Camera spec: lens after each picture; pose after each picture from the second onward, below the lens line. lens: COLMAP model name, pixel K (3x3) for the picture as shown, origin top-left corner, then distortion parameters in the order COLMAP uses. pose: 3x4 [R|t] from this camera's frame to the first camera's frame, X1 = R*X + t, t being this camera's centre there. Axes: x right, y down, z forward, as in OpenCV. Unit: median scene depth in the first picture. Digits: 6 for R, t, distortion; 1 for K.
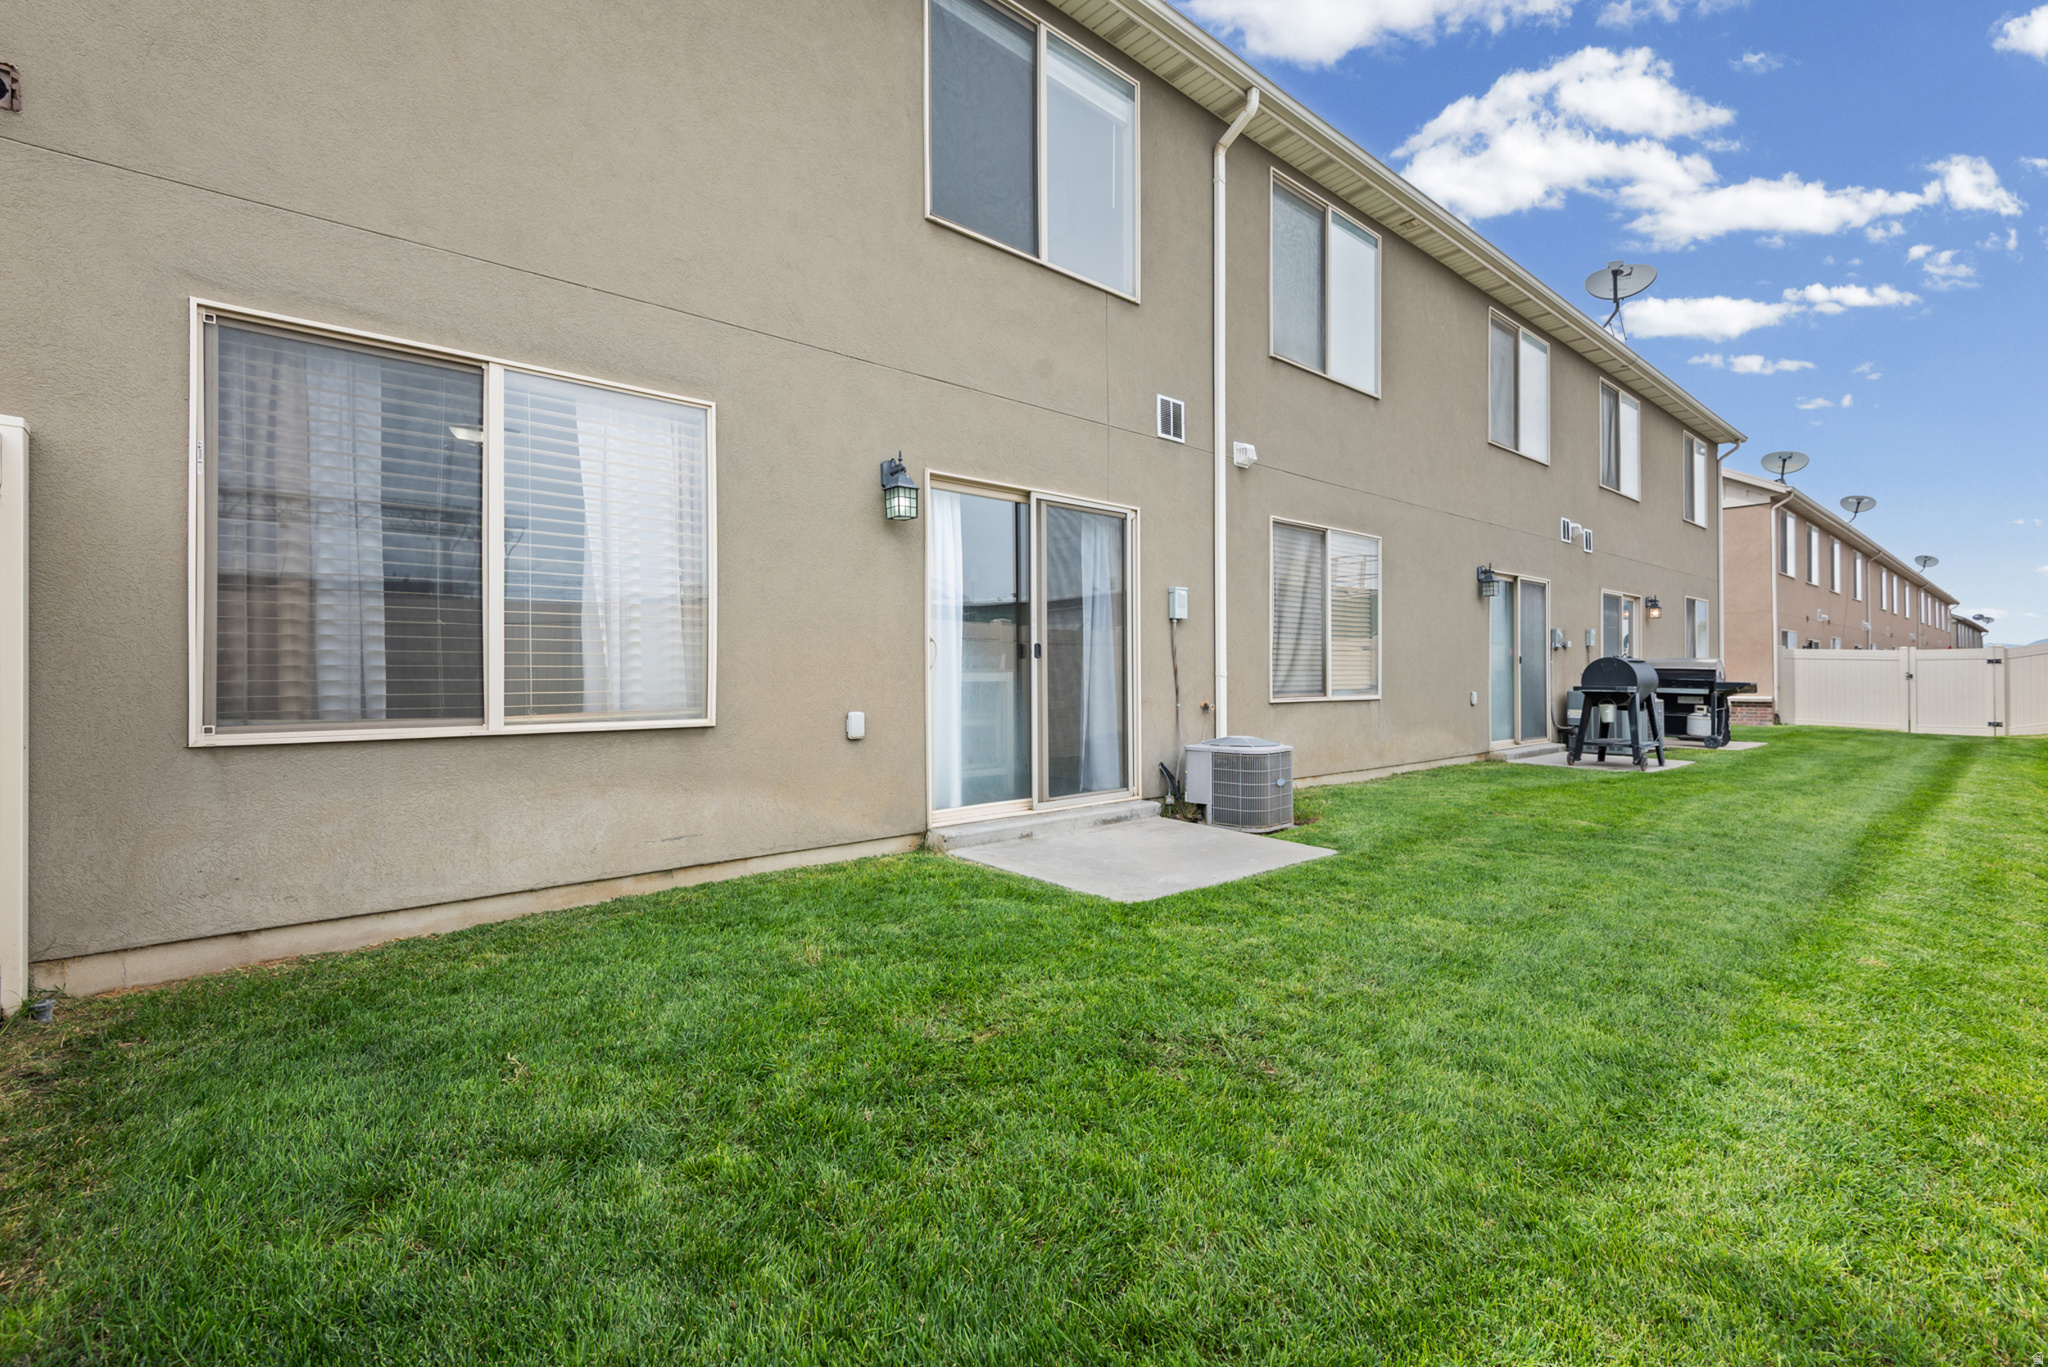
lens RADIAL K [[923.0, 0, 1030.5], [0, 923.0, 677.8], [0, 0, 1]] dist [0.003526, -0.000268]
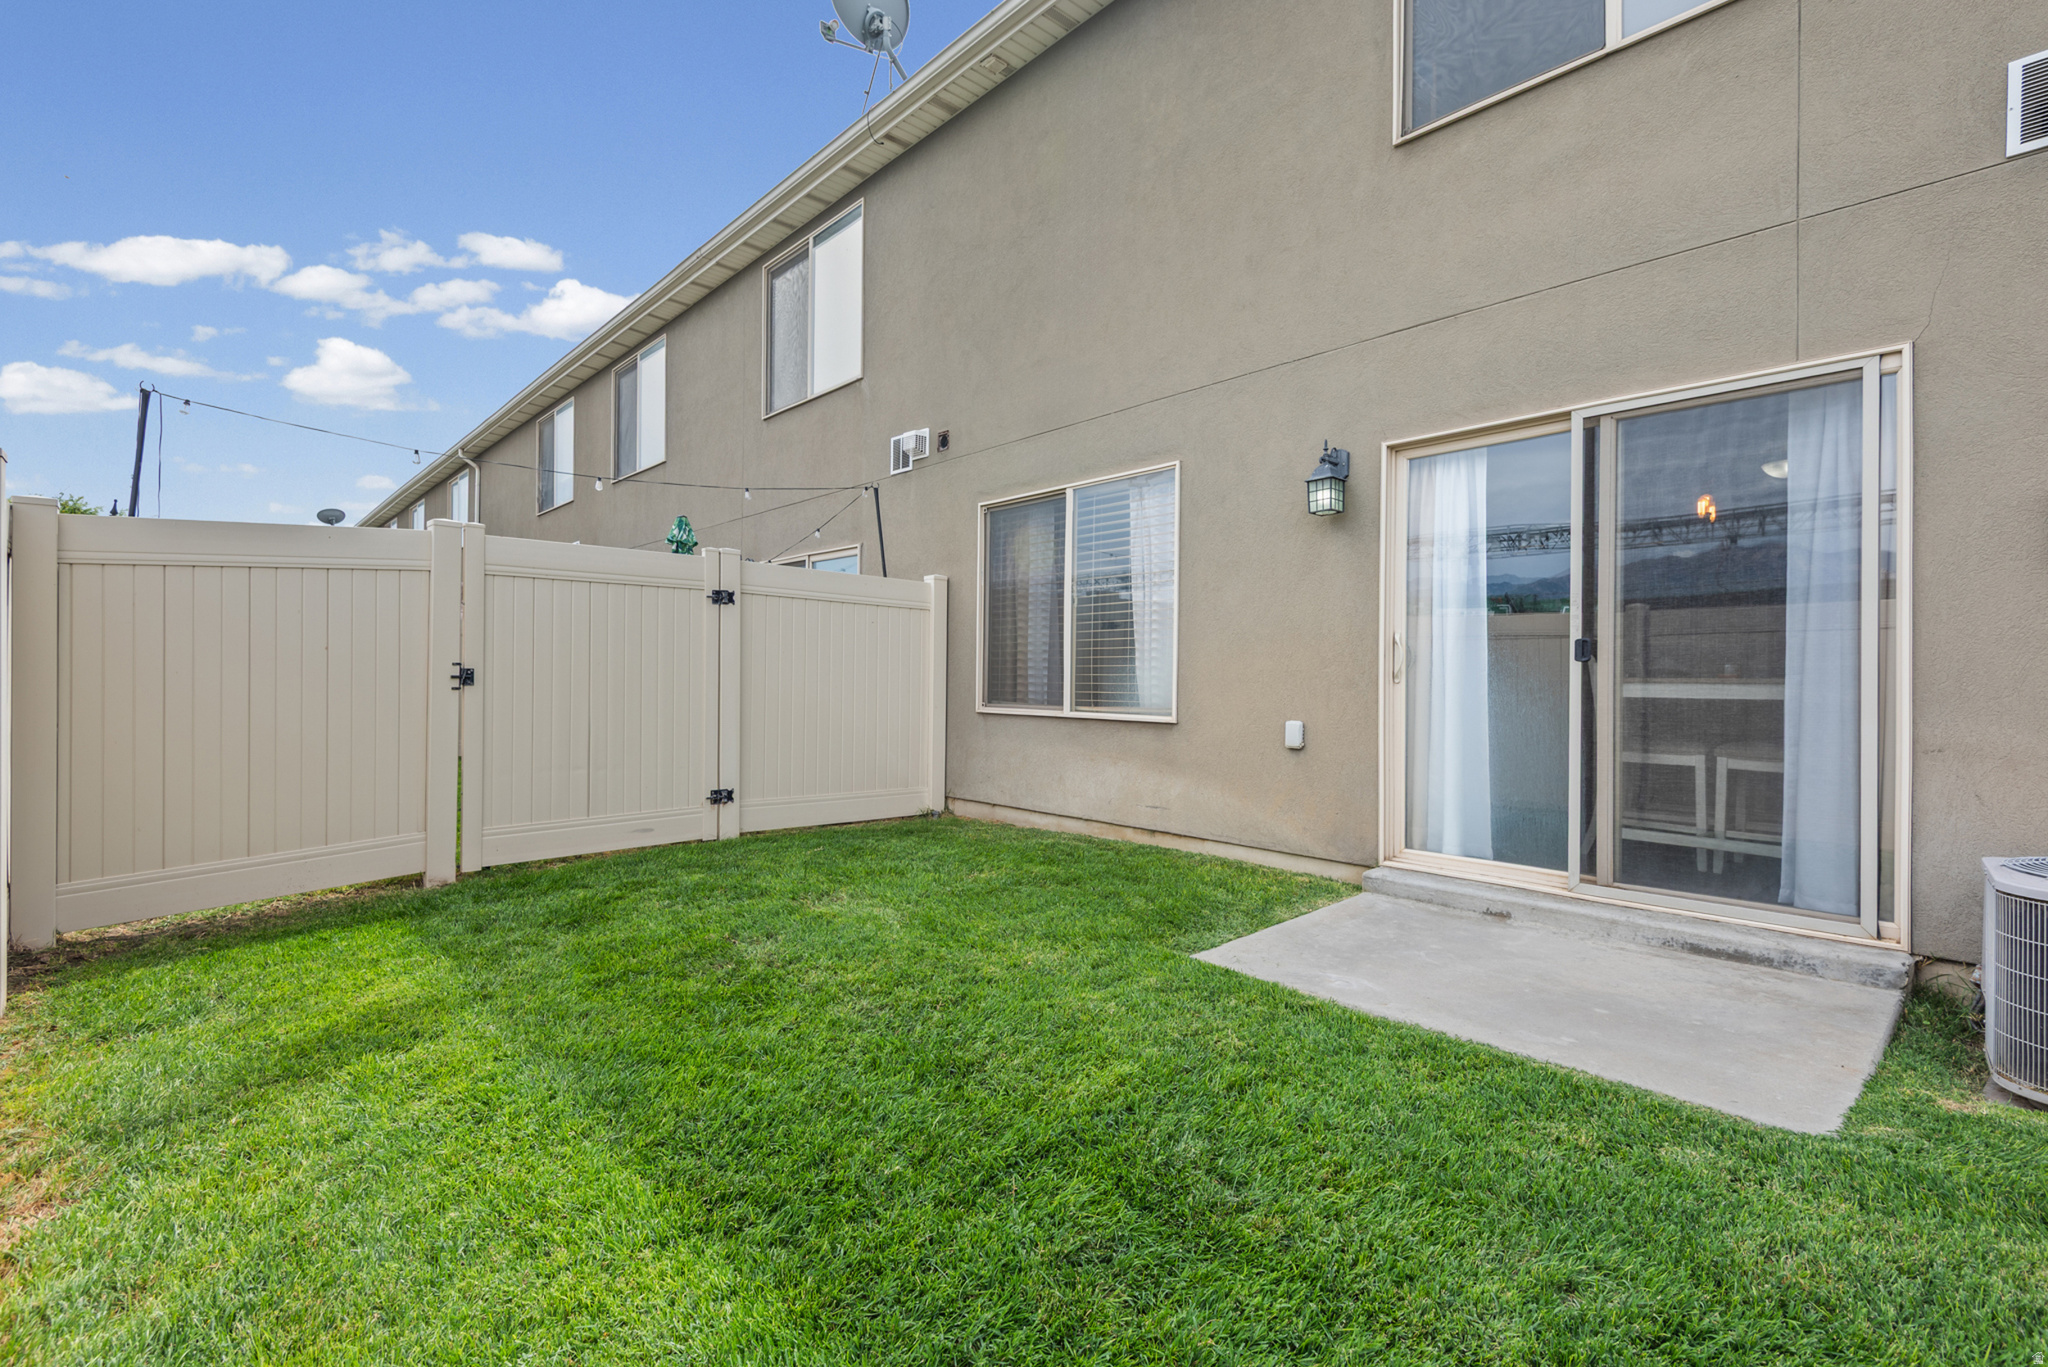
lens RADIAL K [[923.0, 0, 1031.4], [0, 923.0, 677.8], [0, 0, 1]] dist [0.003526, -0.000268]
pose [[-0.005913, 0.002011, -0.999980, 0.940631], [-0.012123, 0.999924, 0.002083, -0.008715], [0.999909, 0.012135, -0.005888, 0.861034]]
